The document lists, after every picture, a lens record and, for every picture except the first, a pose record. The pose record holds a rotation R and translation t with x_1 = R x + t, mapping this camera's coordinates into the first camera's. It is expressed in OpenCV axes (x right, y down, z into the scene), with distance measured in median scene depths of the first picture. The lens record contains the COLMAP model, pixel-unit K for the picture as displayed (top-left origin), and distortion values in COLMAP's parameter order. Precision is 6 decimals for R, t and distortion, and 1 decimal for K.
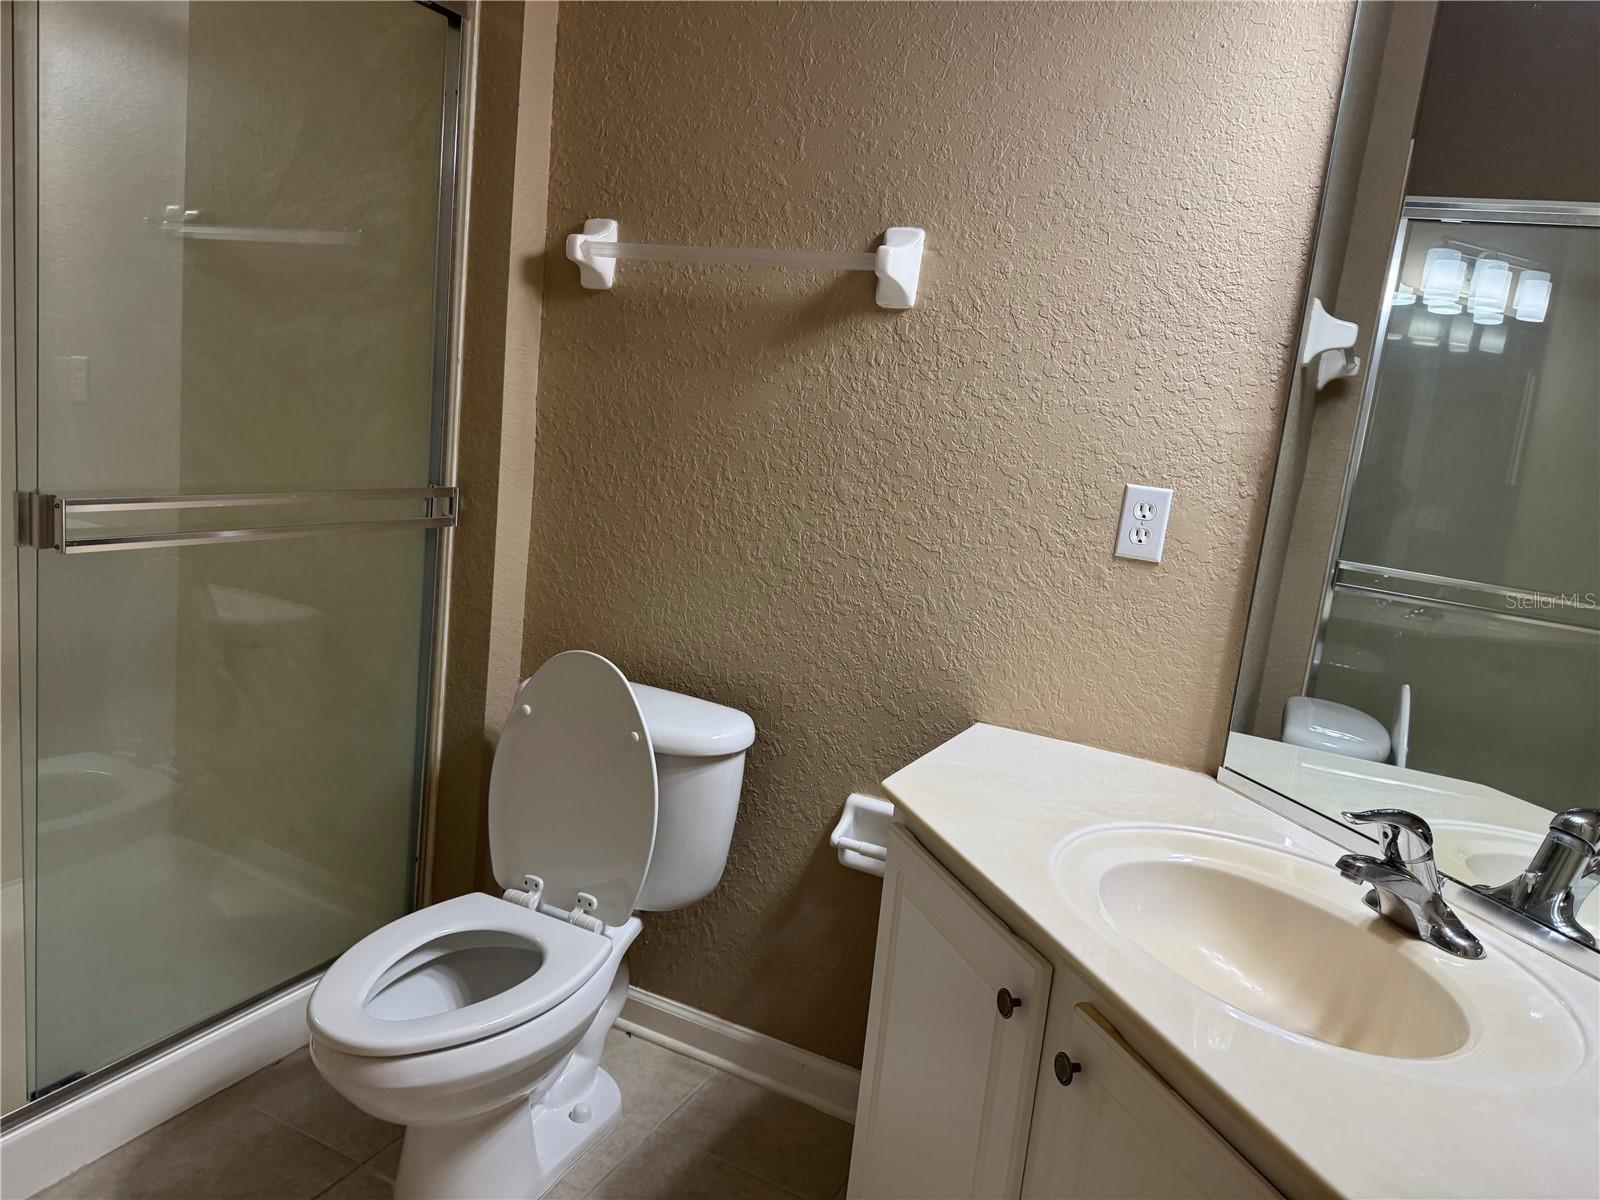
lens RADIAL K [[1120.3, 0, 795.1], [0, 1120.3, 572.4], [0, 0, 1]] dist [0.079607, -0.107544]
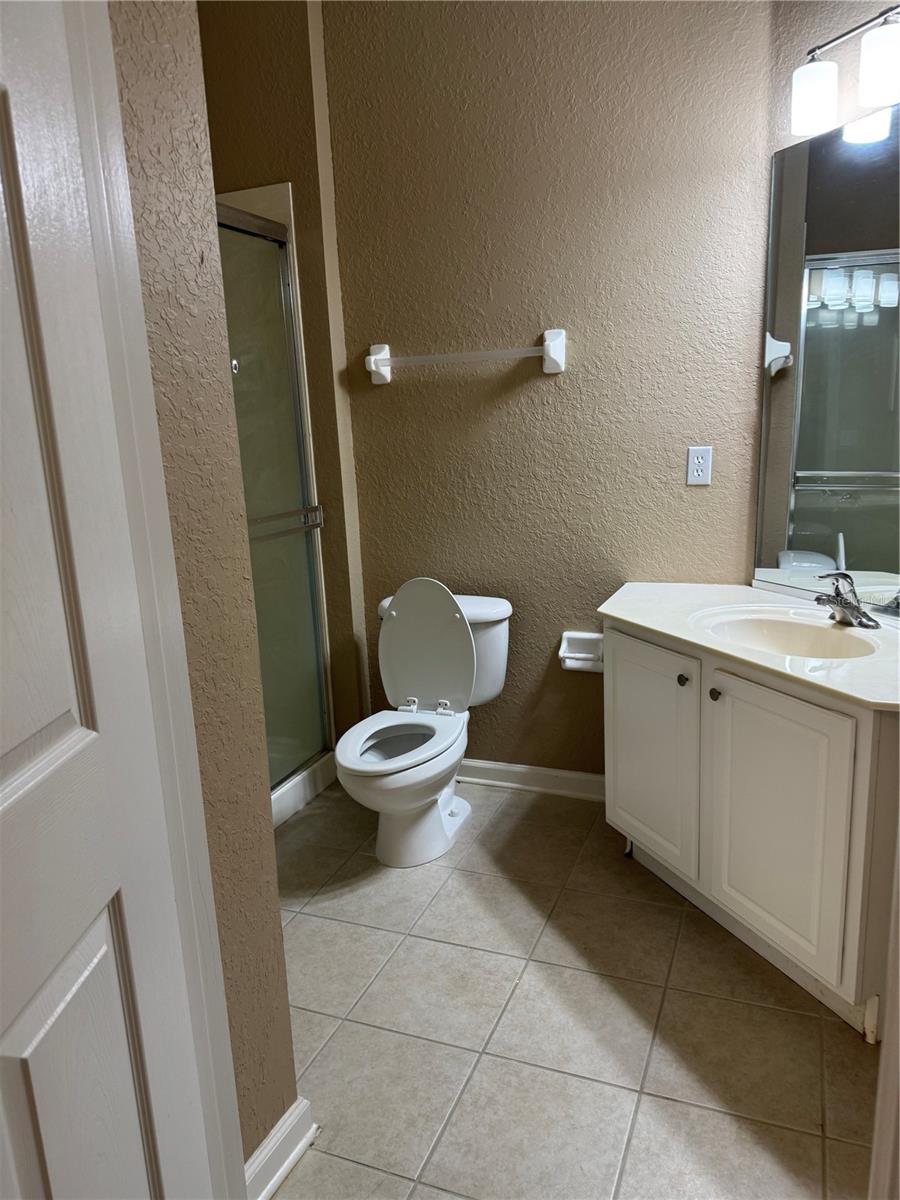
lens RADIAL K [[840.3, 0, 450.0], [0, 840.3, 600.0], [0, 0, 1]] dist [0.079607, -0.107544]
pose [[0.985820, -0.159835, 0.051107, -0.205395], [0.156134, 0.985274, 0.069692, 0.014389], [-0.061494, -0.060724, 0.996259, -0.405810]]
